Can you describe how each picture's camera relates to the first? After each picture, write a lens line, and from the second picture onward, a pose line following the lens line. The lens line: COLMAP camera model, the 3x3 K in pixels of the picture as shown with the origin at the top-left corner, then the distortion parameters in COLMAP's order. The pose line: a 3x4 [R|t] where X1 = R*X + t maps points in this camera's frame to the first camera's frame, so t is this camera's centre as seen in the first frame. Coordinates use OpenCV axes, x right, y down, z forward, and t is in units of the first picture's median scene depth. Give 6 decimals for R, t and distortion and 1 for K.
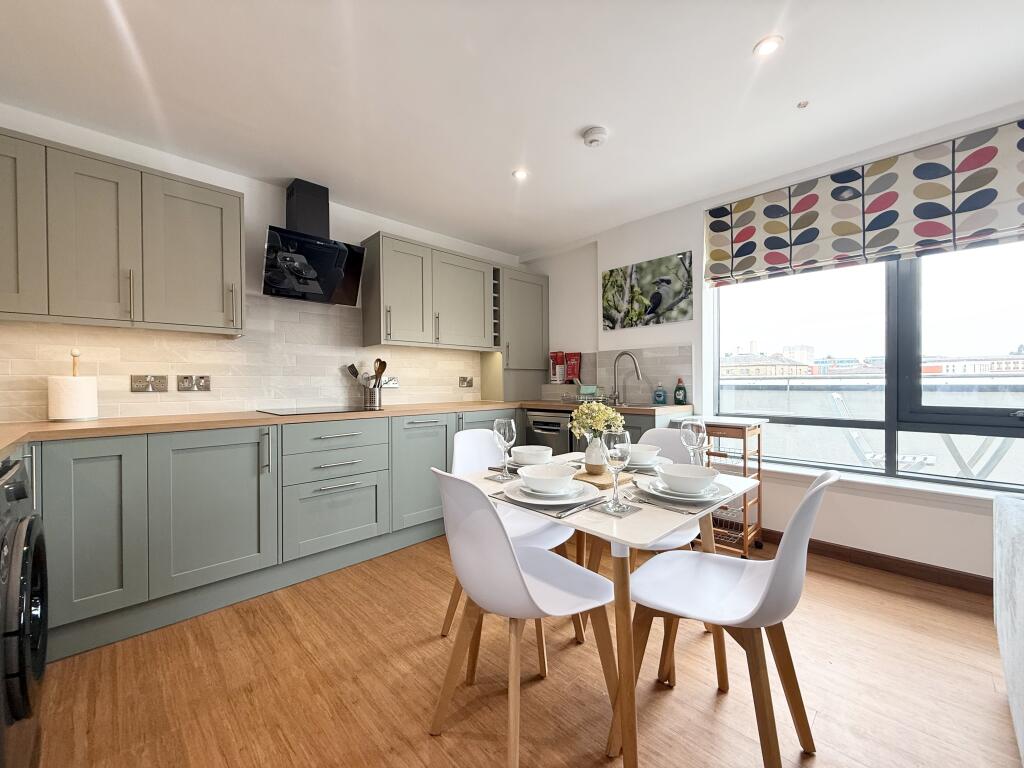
lens RADIAL K [[408.2, 0, 509.3], [0, 408.2, 384.3], [0, 0, 1]] dist [-0.000452, 0.000589]
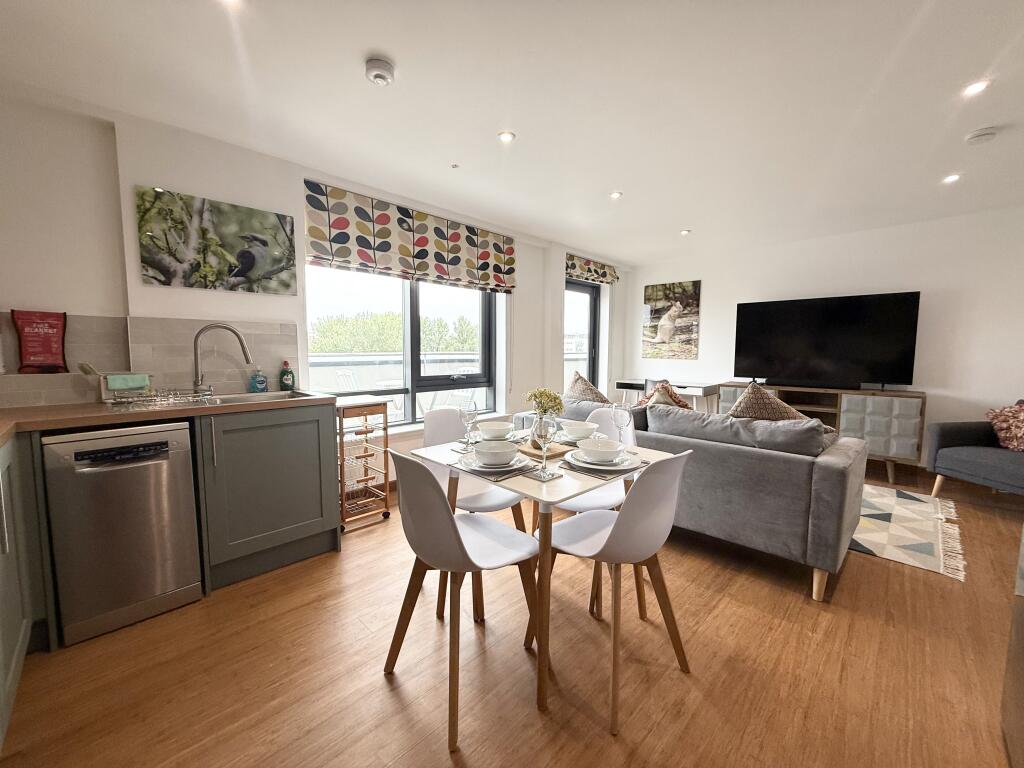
lens RADIAL K [[408.2, 0, 509.3], [0, 408.2, 384.3], [0, 0, 1]] dist [-0.000452, 0.000589]
pose [[-0.026297, -0.071620, 0.997085, -0.491006], [0.015844, 0.997275, 0.072052, -0.020252], [-0.999529, 0.017693, -0.025090, 0.569154]]
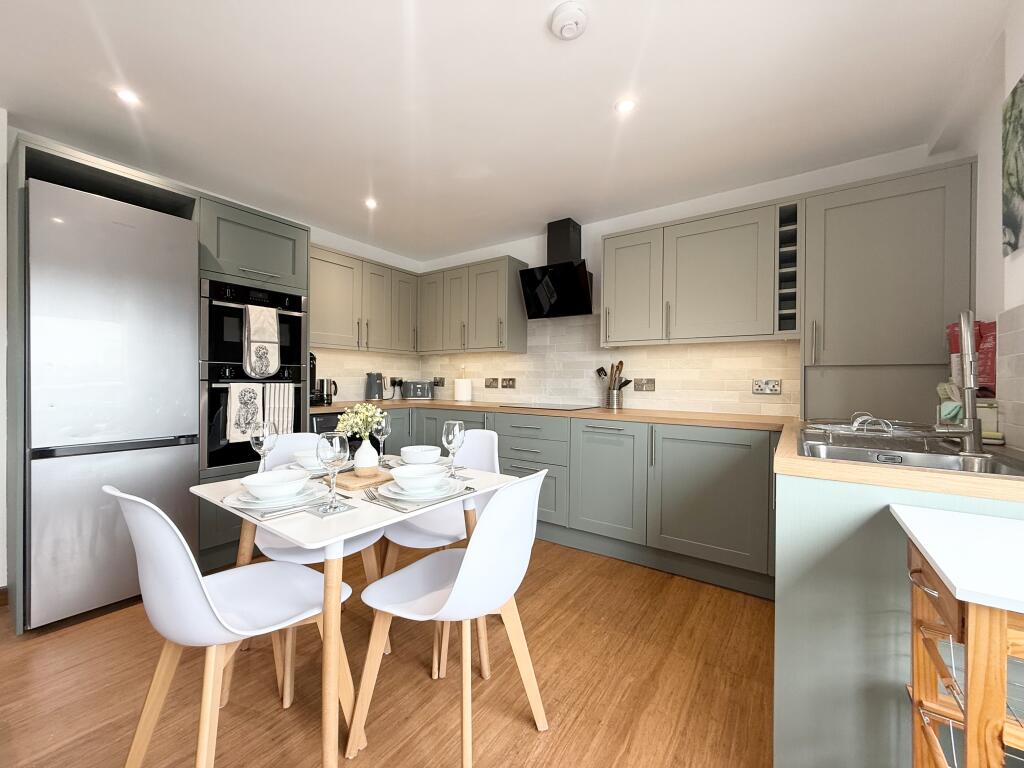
lens RADIAL K [[408.2, 0, 509.3], [0, 408.2, 384.3], [0, 0, 1]] dist [-0.000452, 0.000589]
pose [[0.181663, 0.011047, -0.983299, 0.640403], [-0.022170, 0.999729, 0.007135, -0.007650], [0.983111, 0.020504, 0.181859, 0.590331]]
